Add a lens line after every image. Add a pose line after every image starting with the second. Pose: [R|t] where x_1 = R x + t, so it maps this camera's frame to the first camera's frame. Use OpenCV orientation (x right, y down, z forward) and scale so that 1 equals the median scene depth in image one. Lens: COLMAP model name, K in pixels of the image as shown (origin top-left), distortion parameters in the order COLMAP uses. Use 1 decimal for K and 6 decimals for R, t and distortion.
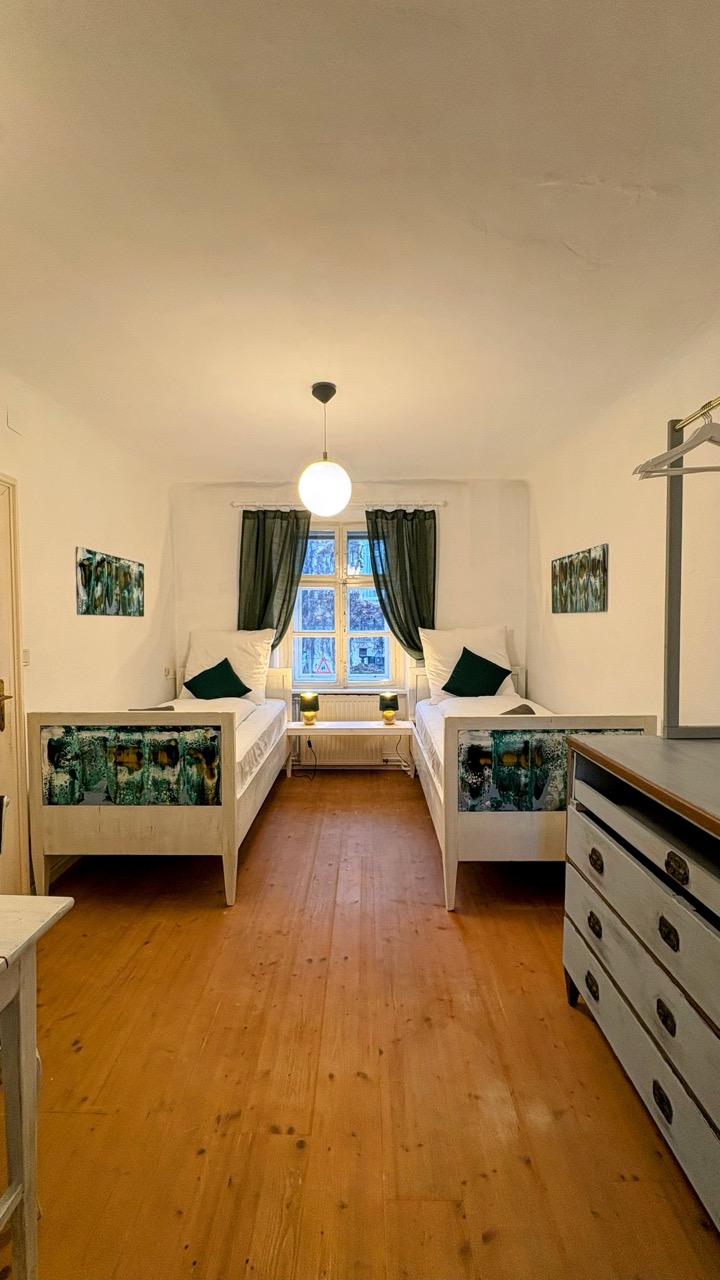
lens RADIAL K [[506.6, 0, 360.0], [0, 506.6, 640.0], [0, 0, 1]] dist [-0.001318, 0.000143]
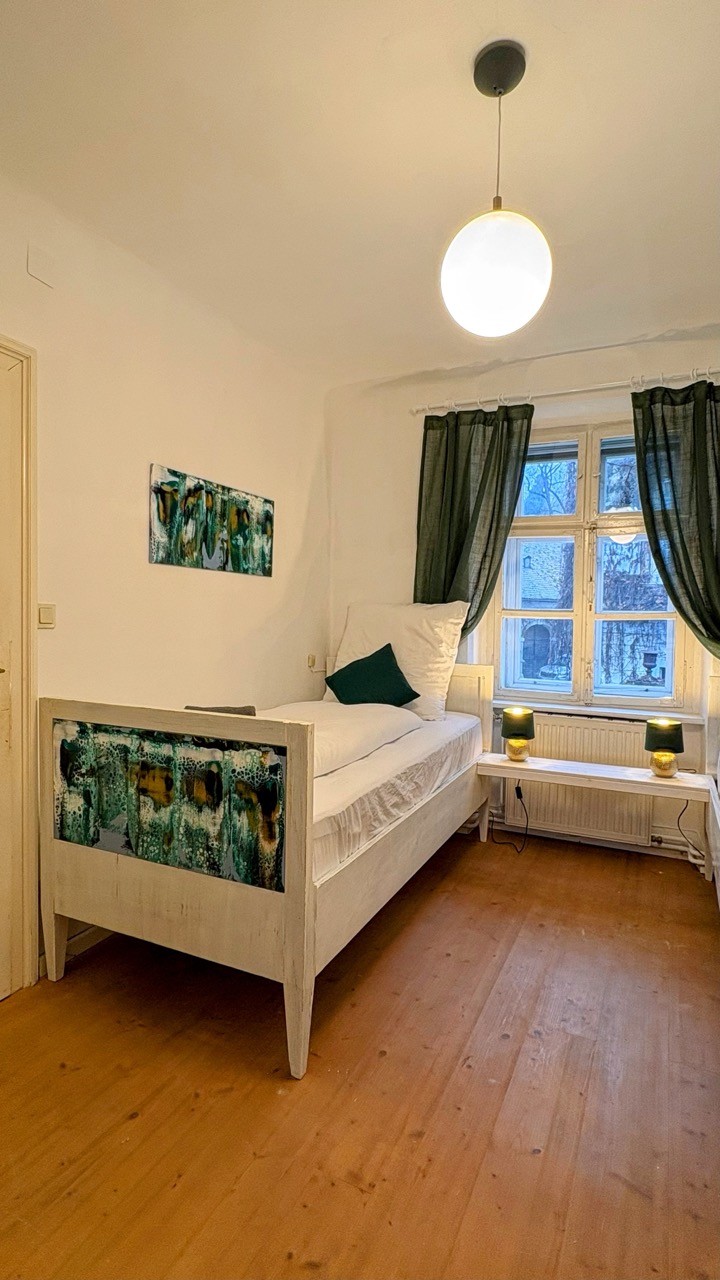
lens RADIAL K [[641.3, 0, 360.0], [0, 641.3, 640.0], [0, 0, 1]] dist [-0.002188, 0.000340]
pose [[0.906197, 0.034799, -0.421421, 0.062450], [-0.036270, 0.999332, 0.004528, 0.036086], [0.421297, 0.011182, 0.906854, 0.304669]]
